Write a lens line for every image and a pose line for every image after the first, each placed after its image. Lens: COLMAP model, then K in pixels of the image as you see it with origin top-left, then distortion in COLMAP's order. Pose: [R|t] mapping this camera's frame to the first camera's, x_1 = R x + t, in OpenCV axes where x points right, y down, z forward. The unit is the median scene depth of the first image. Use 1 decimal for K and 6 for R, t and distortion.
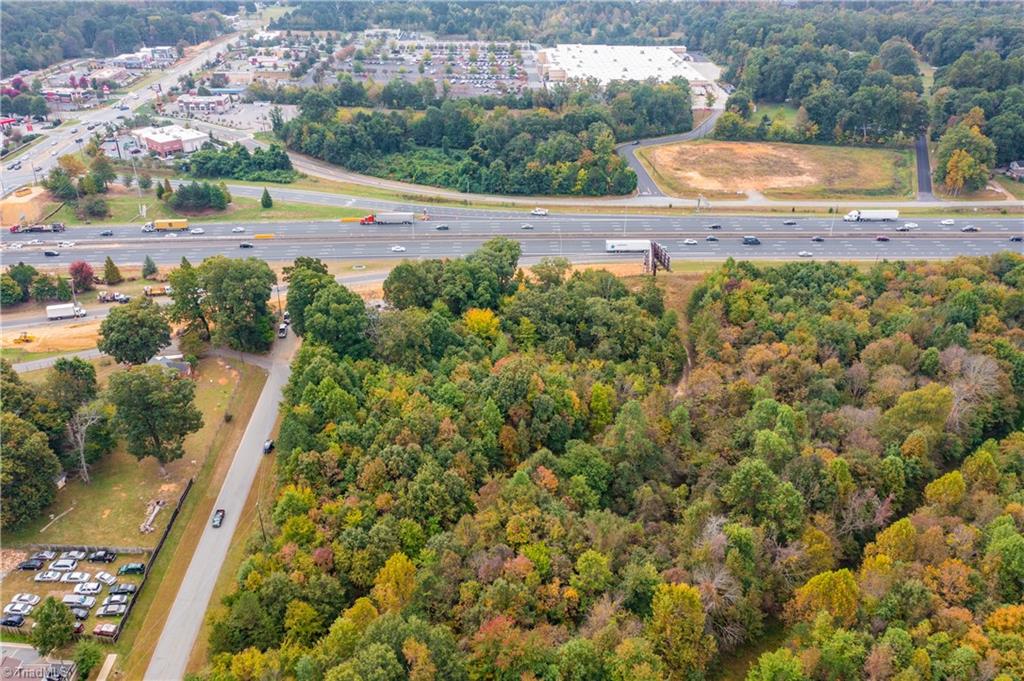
lens RADIAL K [[809.4, 0, 507.1], [0, 809.4, 339.5], [0, 0, 1]] dist [-0.000797, 0.004292]
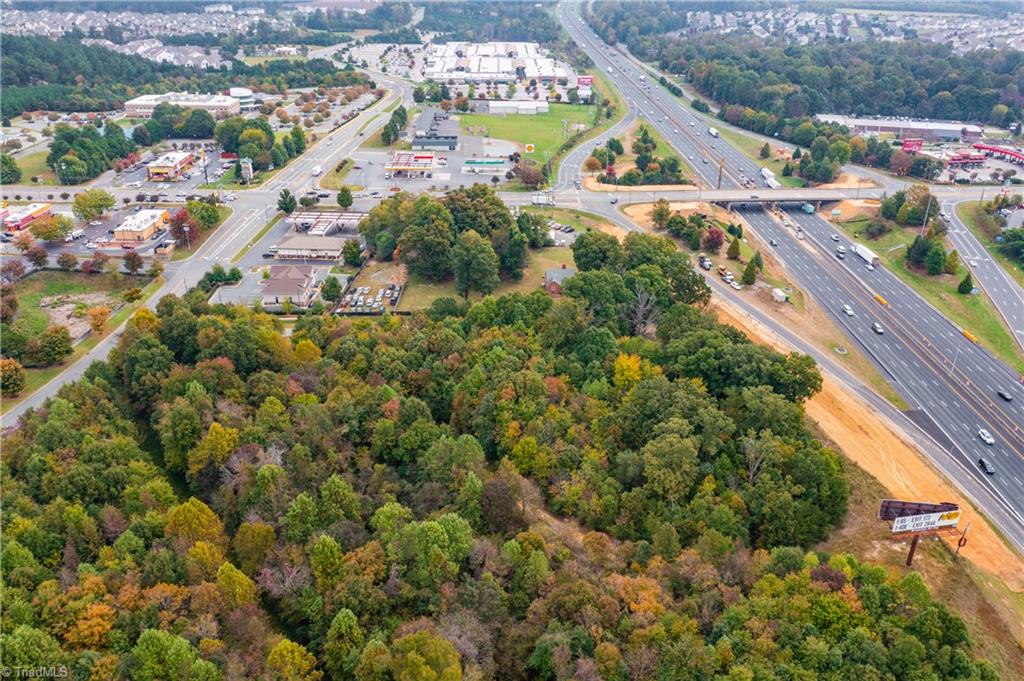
lens RADIAL K [[802.4, 0, 512.0], [0, 802.4, 340.5], [0, 0, 1]] dist [-0.006051, 0.008209]
pose [[-0.018511, 0.444096, -0.895788, 0.741470], [-0.487876, 0.778025, 0.395795, -0.326033], [0.872717, 0.444360, 0.202262, 0.593415]]
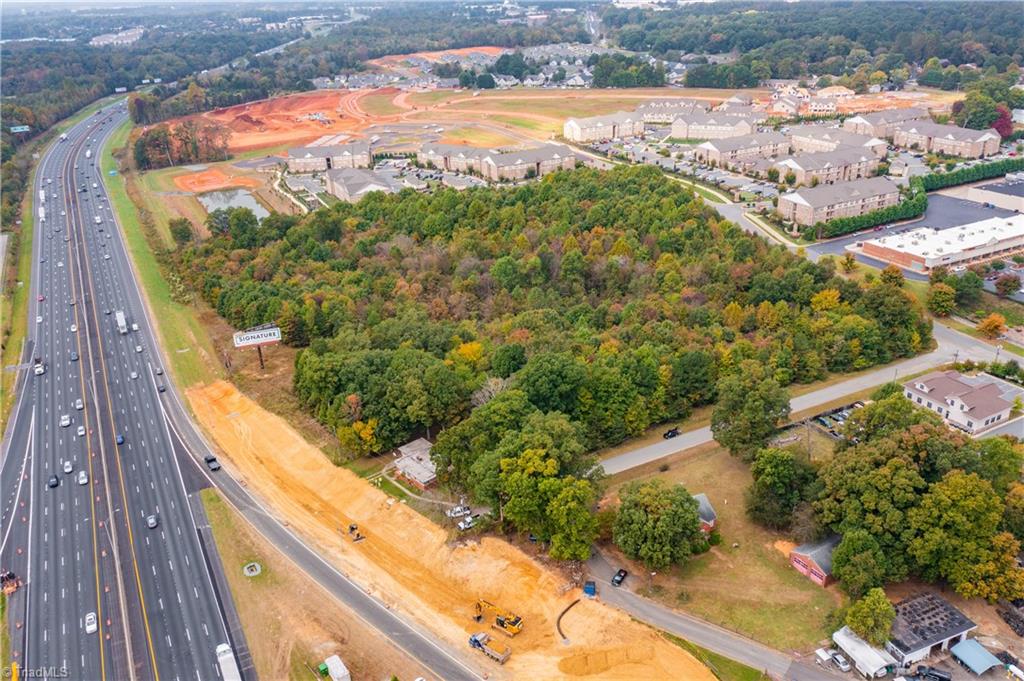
lens RADIAL K [[802.4, 0, 512.0], [0, 802.4, 340.5], [0, 0, 1]] dist [-0.006051, 0.008209]
pose [[-0.440001, -0.356032, 0.824403, -0.857244], [0.467586, 0.692938, 0.548817, -0.546845], [-0.766657, 0.626960, -0.138418, 0.983732]]
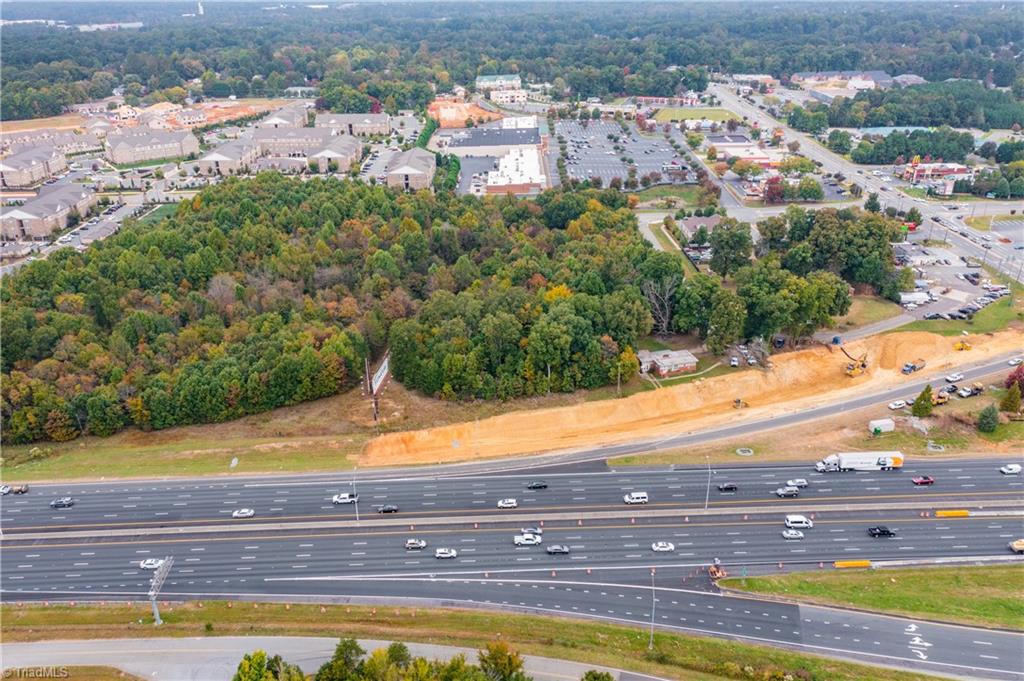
lens RADIAL K [[802.4, 0, 512.0], [0, 802.4, 340.5], [0, 0, 1]] dist [-0.006051, 0.008209]
pose [[-0.999928, 0.011764, 0.002353, 0.036391], [0.008957, 0.601653, 0.798708, -0.891557], [0.007980, 0.798671, -0.601715, 1.631198]]
